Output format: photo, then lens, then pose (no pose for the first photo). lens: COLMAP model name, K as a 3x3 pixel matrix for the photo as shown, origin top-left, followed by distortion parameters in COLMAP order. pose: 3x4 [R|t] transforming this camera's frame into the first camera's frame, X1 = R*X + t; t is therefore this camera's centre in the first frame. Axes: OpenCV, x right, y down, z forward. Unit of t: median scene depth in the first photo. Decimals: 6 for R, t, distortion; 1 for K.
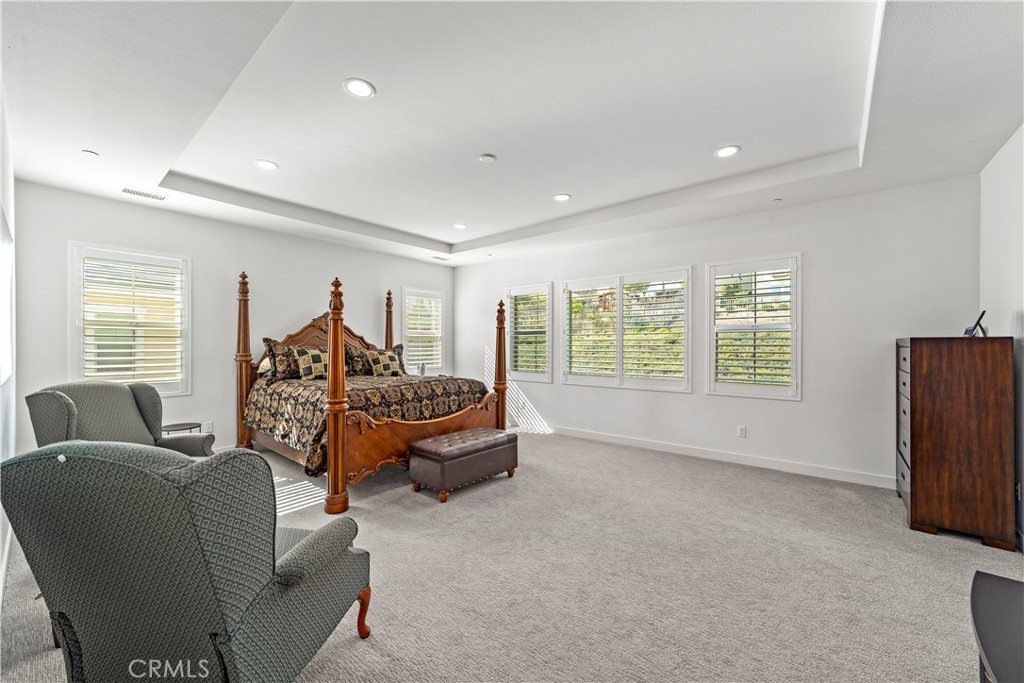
lens RADIAL K [[402.6, 0, 509.5], [0, 402.6, 351.4], [0, 0, 1]] dist [-0.007815, 0.000587]
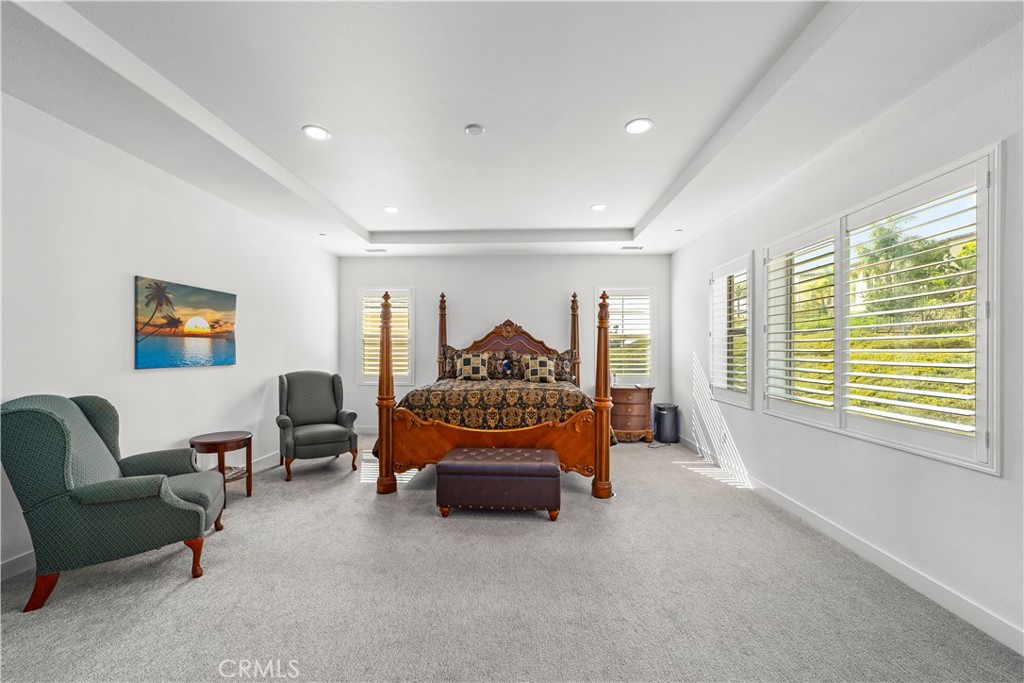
lens RADIAL K [[402.6, 0, 509.5], [0, 402.6, 351.4], [0, 0, 1]] dist [-0.007815, 0.000587]
pose [[0.597238, 0.003237, -0.802058, 0.530795], [-0.013585, 0.999889, -0.006080, -0.006137], [0.801949, 0.014528, 0.597216, 0.434841]]
